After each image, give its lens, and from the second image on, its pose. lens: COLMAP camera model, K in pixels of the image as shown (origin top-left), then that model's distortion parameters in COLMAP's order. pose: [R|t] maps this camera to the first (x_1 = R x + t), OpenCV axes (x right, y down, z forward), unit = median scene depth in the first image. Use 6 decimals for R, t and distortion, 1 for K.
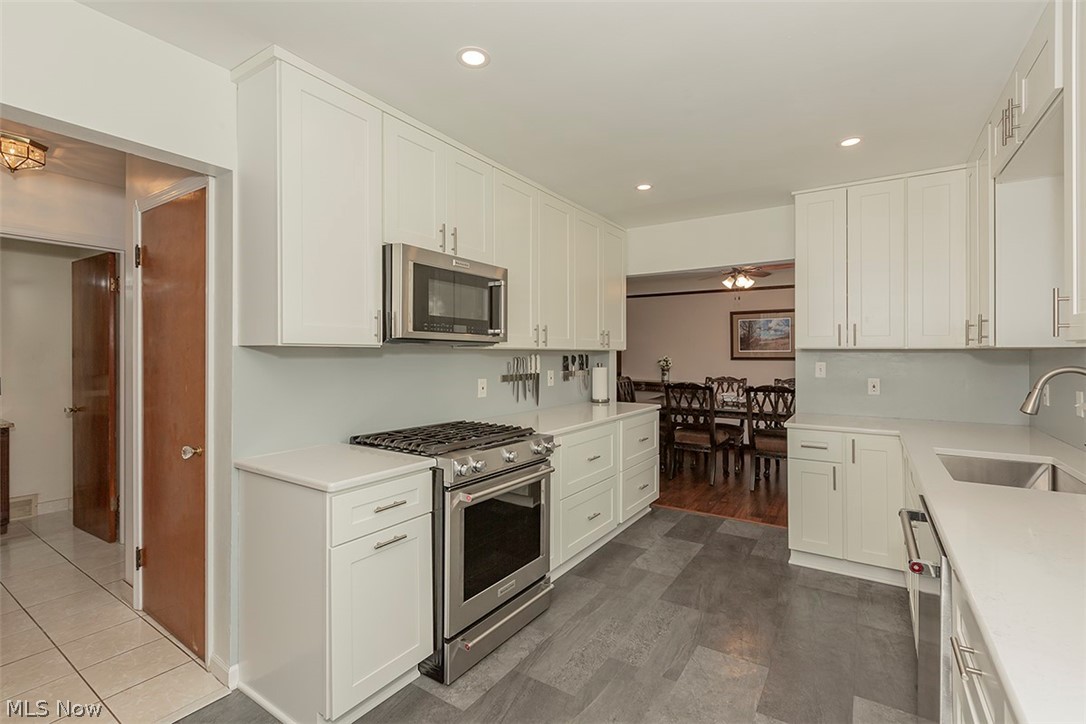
lens RADIAL K [[480.2, 0, 537.9], [0, 480.2, 349.7], [0, 0, 1]] dist [-0.000398, -0.000021]
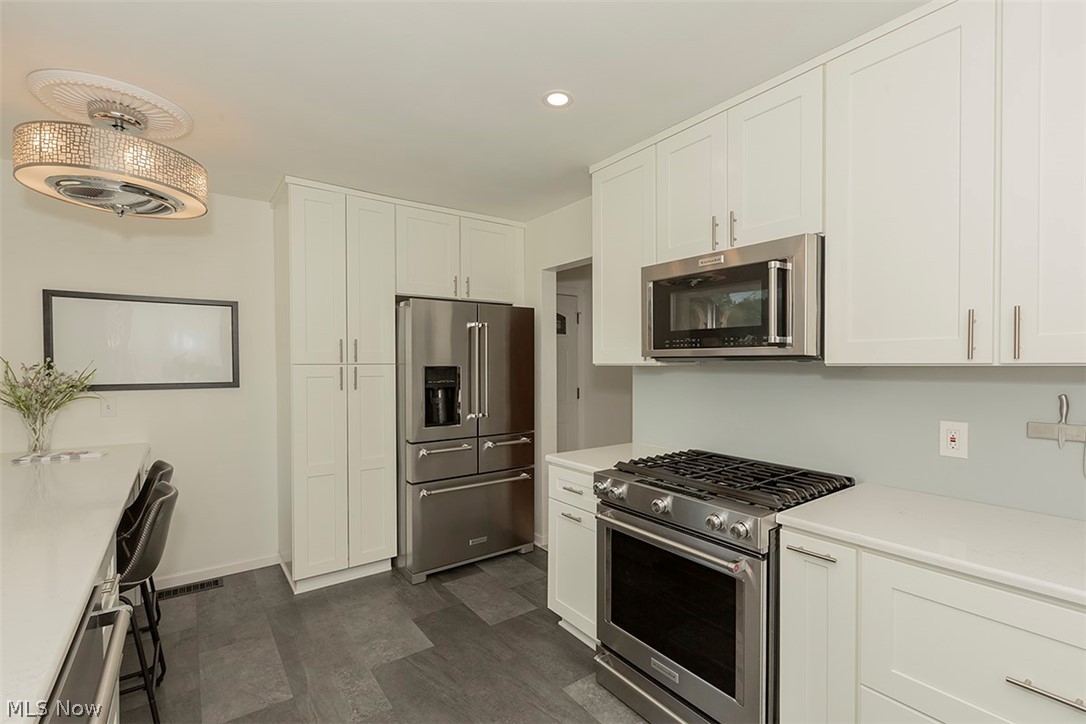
lens RADIAL K [[494.3, 0, 543.0], [0, 494.3, 362.0], [0, 0, 1]] dist [-0.001018, -0.000039]
pose [[-0.347646, -0.003169, -0.937621, 0.487298], [0.011725, 0.999901, -0.007727, -0.004650], [0.937553, -0.013680, -0.347575, 0.699132]]
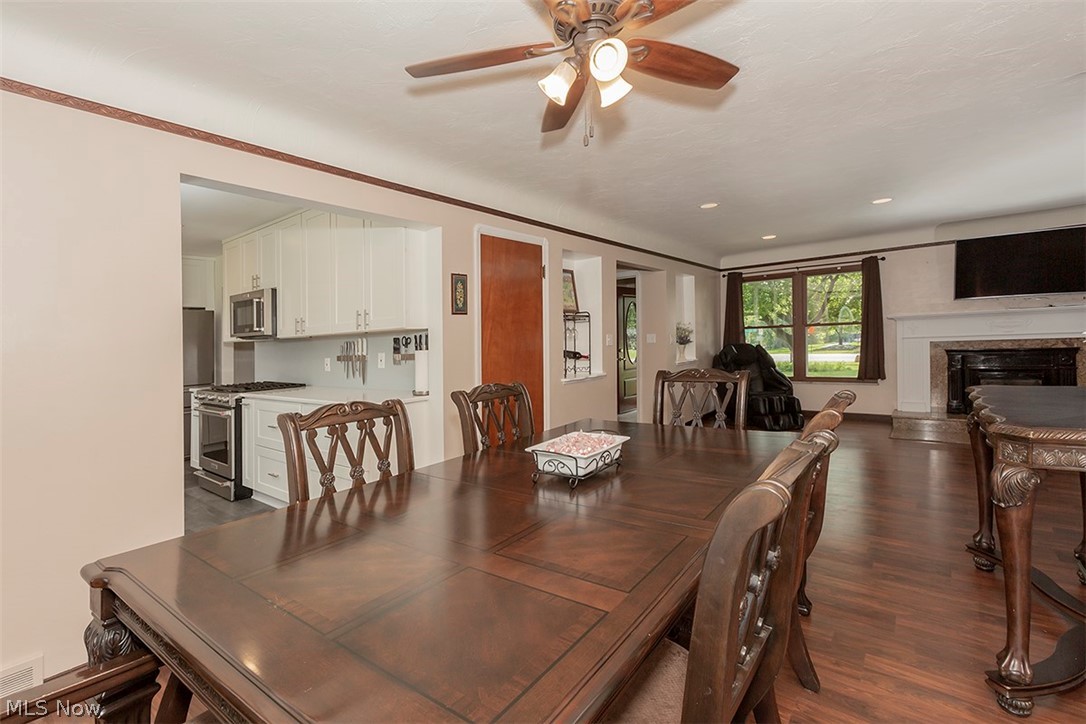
lens RADIAL K [[480.2, 0, 537.9], [0, 480.2, 349.7], [0, 0, 1]] dist [-0.000398, -0.000021]
pose [[-0.083157, 0.020587, -0.996324, 1.148562], [0.047346, 0.998739, 0.016685, 0.039783], [0.995411, -0.045785, -0.084027, 1.620220]]
